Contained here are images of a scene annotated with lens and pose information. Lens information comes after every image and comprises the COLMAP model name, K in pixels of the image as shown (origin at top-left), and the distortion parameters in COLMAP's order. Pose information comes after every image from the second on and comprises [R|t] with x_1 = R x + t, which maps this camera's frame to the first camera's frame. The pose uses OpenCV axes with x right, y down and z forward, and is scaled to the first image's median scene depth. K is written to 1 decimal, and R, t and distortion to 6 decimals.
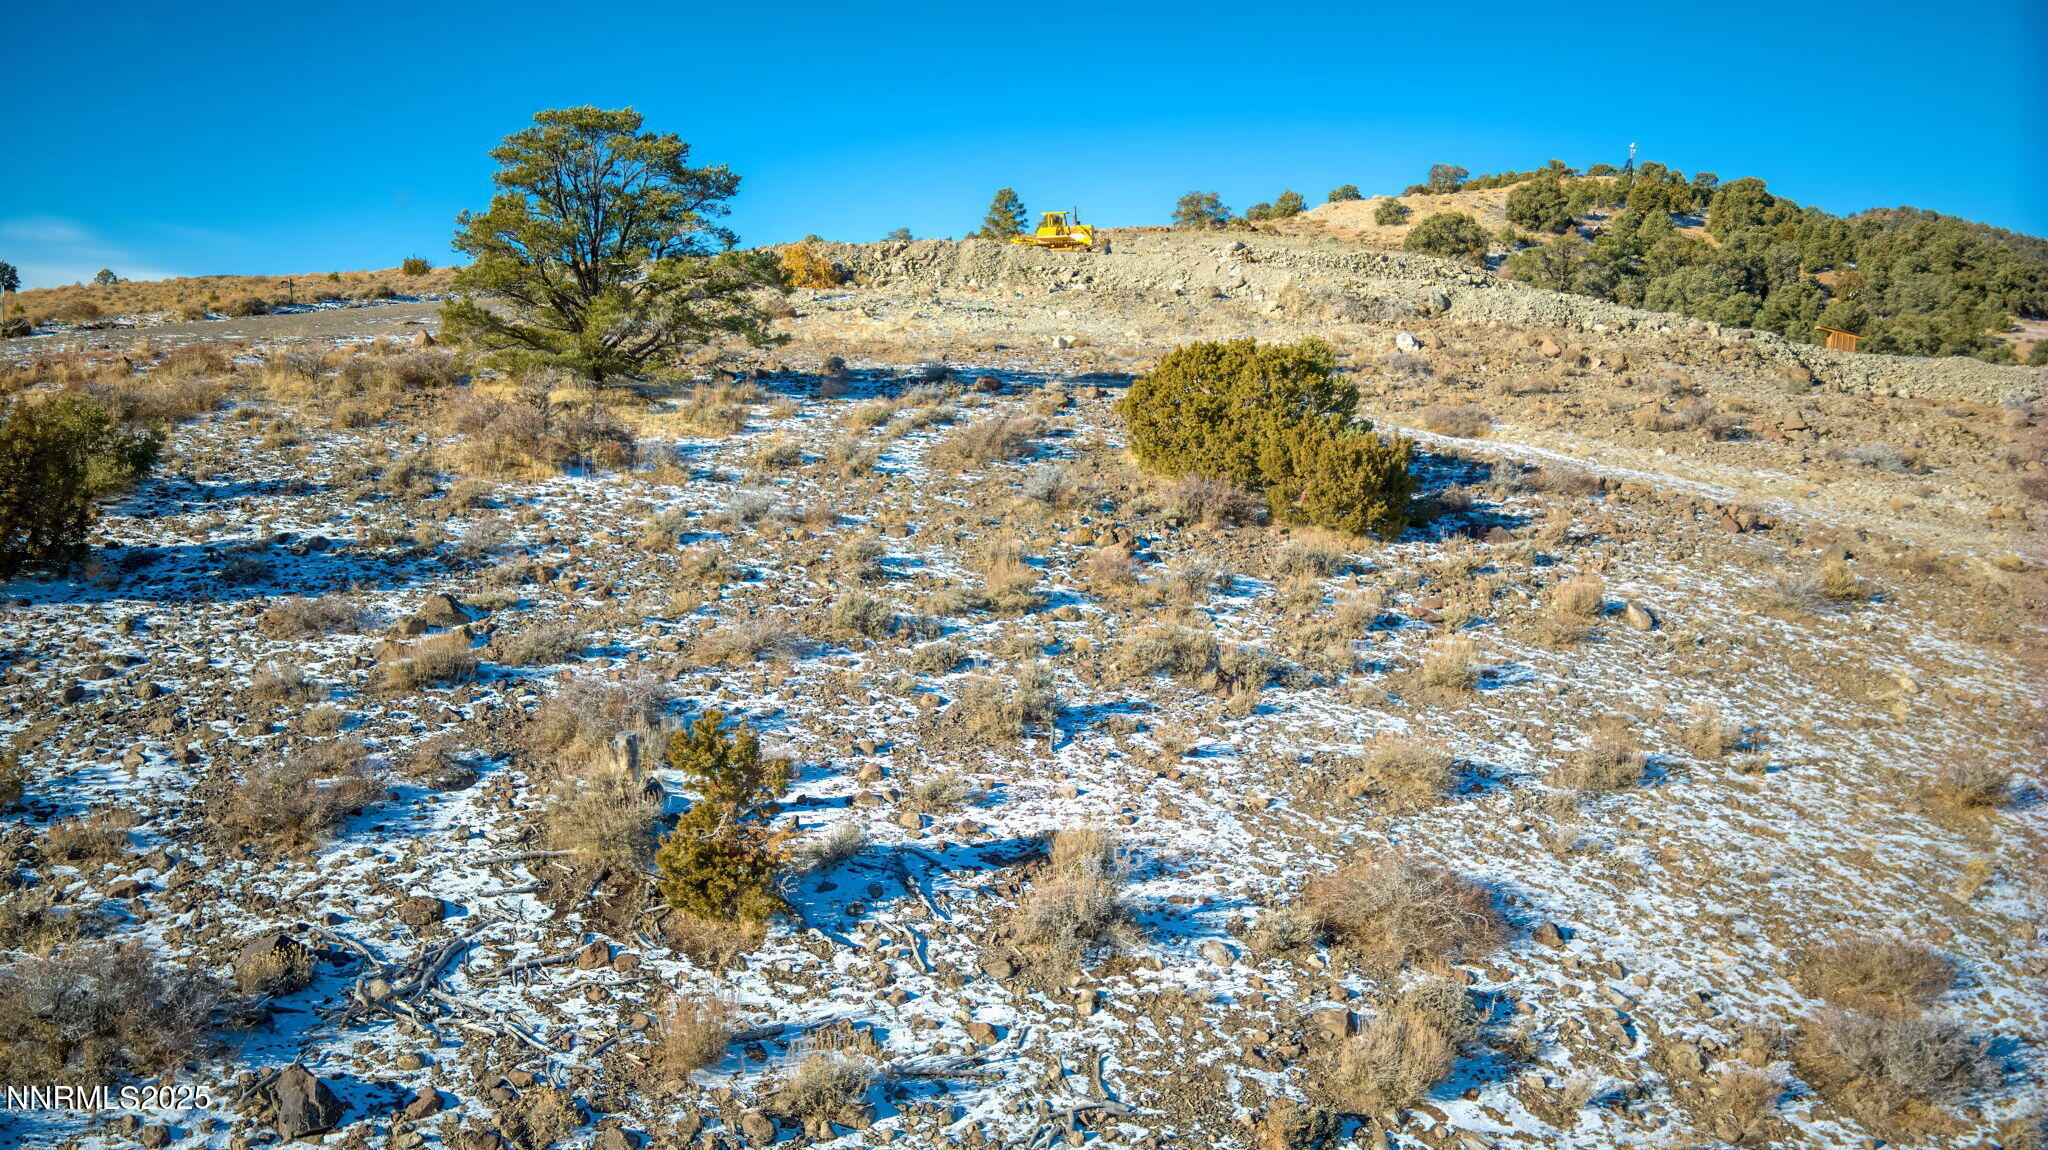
lens RADIAL K [[1442.6, 0, 1029.0], [0, 1442.6, 571.9], [0, 0, 1]] dist [-0.102962, -0.014565]
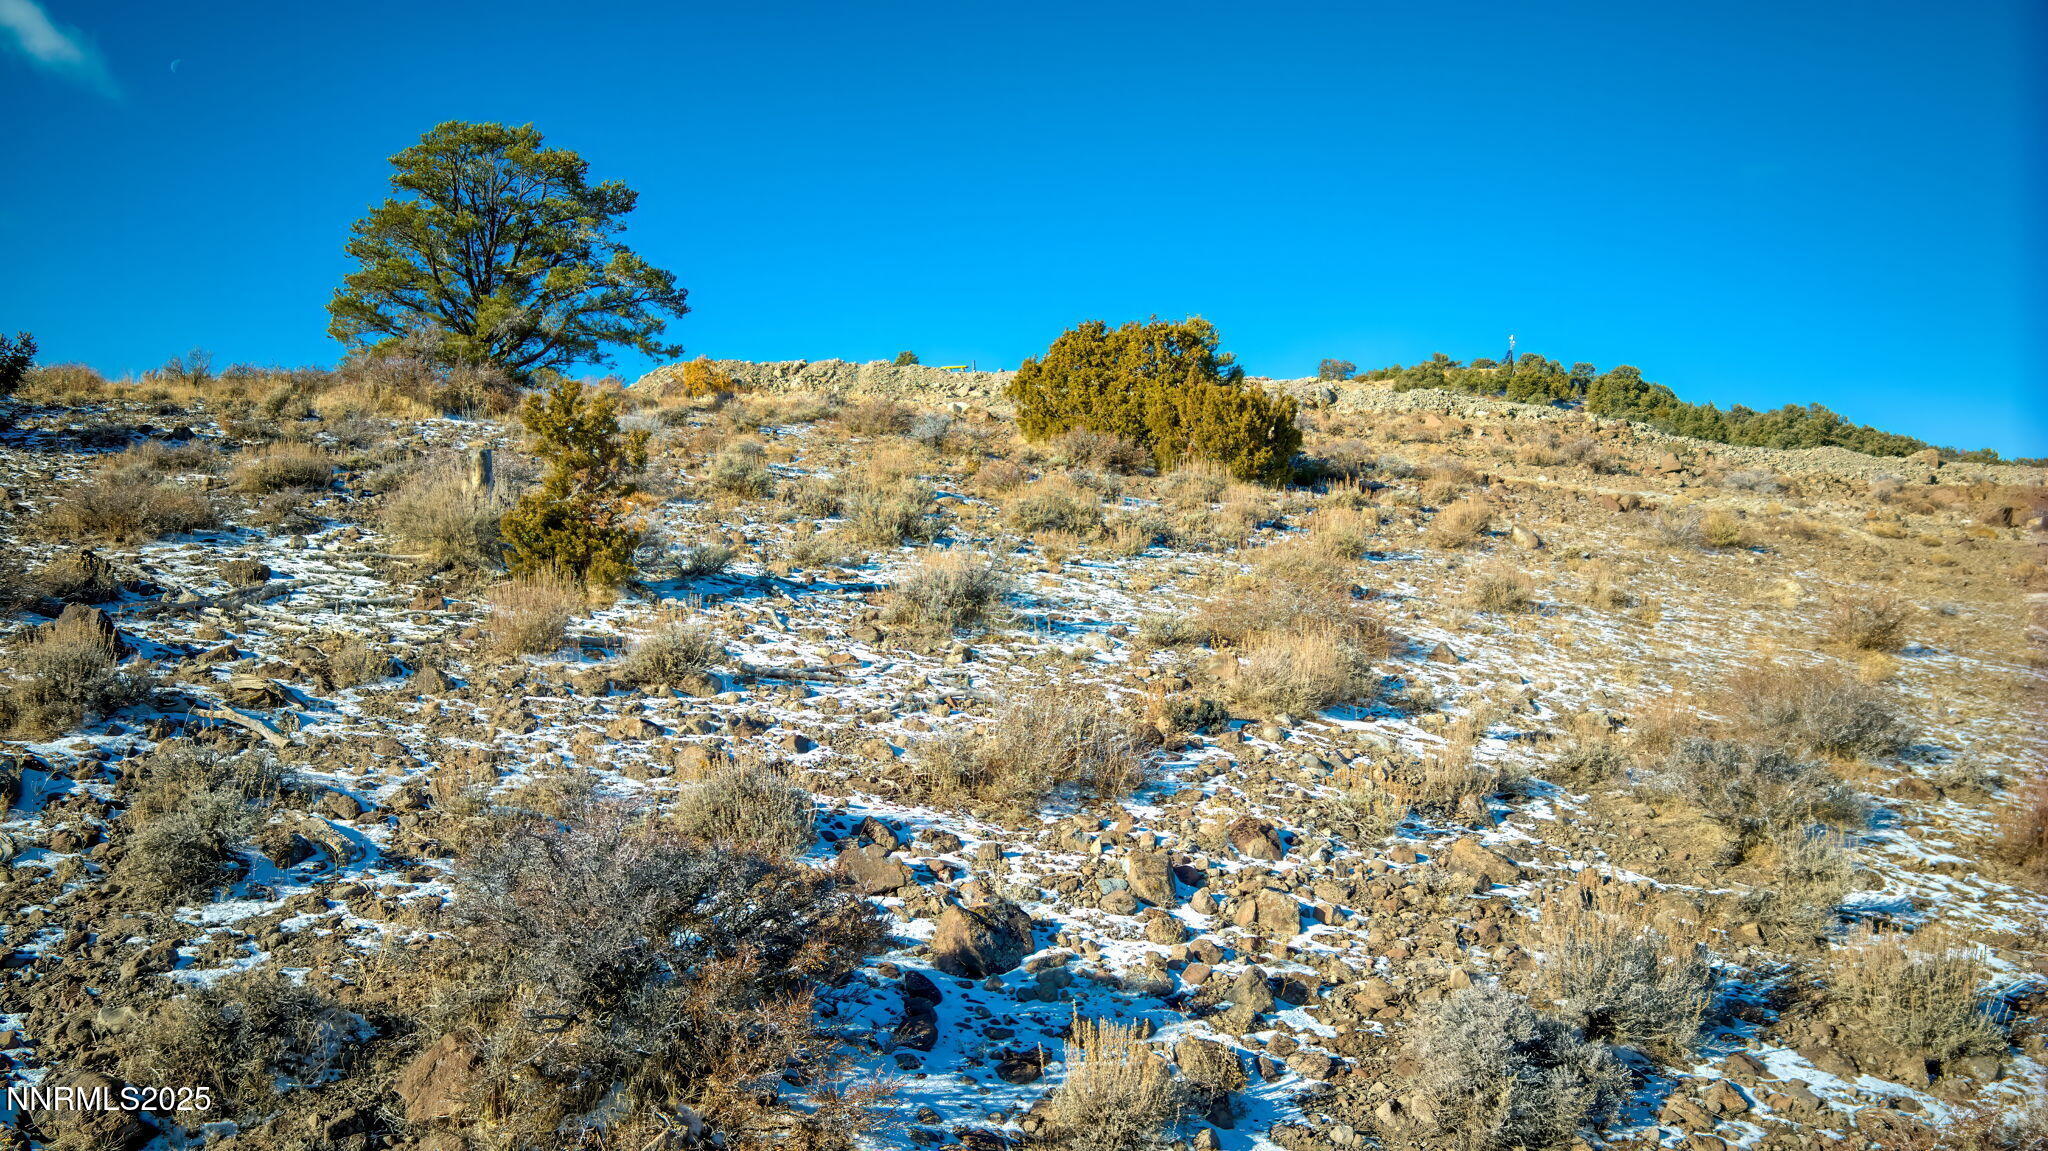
lens RADIAL K [[1442.6, 0, 1031.4], [0, 1442.6, 569.8], [0, 0, 1]] dist [-0.102962, -0.014565]
pose [[0.997670, 0.000168, 0.068217, 0.014023], [0.009890, 0.989078, -0.147063, 0.220526], [-0.067497, 0.147395, 0.986772, 0.031832]]
